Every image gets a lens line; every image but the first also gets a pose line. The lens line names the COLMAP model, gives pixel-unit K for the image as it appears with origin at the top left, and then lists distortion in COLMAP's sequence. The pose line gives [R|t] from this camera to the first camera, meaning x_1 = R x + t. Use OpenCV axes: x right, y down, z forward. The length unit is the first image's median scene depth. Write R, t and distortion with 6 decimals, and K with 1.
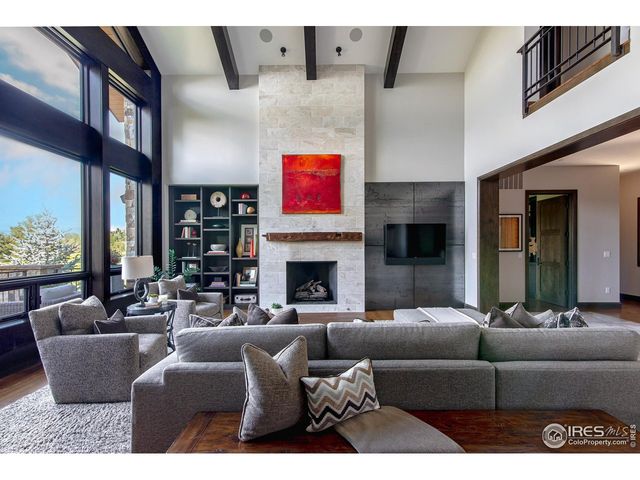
lens RADIAL K [[293.1, 0, 328.9], [0, 293.1, 248.7], [0, 0, 1]] dist [0.013165, -0.000099]
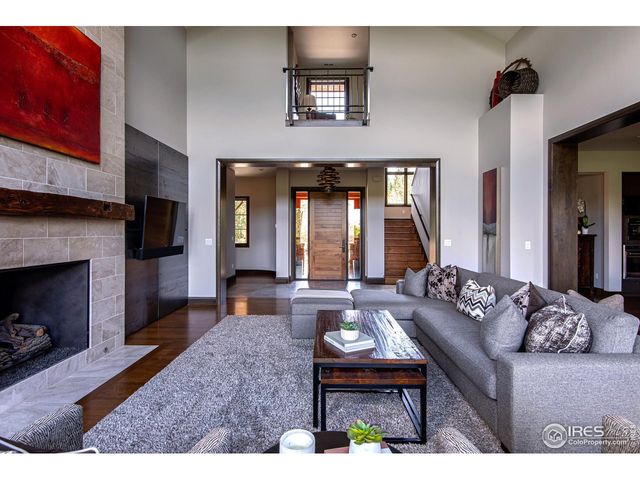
lens RADIAL K [[329.6, 0, 321.4], [0, 329.6, 239.5], [0, 0, 1]] dist [0.006918, 0.000616]
pose [[0.024167, -0.016193, 0.999577, -0.514400], [0.008353, 0.999837, 0.015995, 0.003105], [-0.999673, 0.007962, 0.024298, 0.597830]]
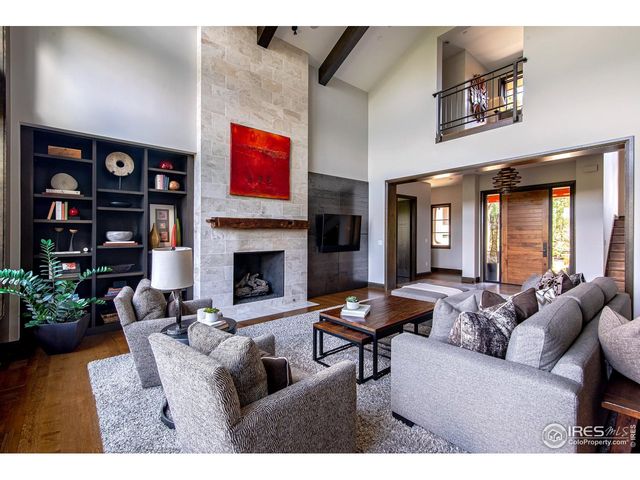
lens RADIAL K [[293.1, 0, 315.6], [0, 293.1, 239.2], [0, 0, 1]] dist [0.013165, -0.000099]
pose [[0.763115, -0.005559, 0.646238, -0.501534], [0.008084, 0.999967, -0.000944, 0.007760], [-0.646212, 0.005944, 0.763135, 0.218905]]
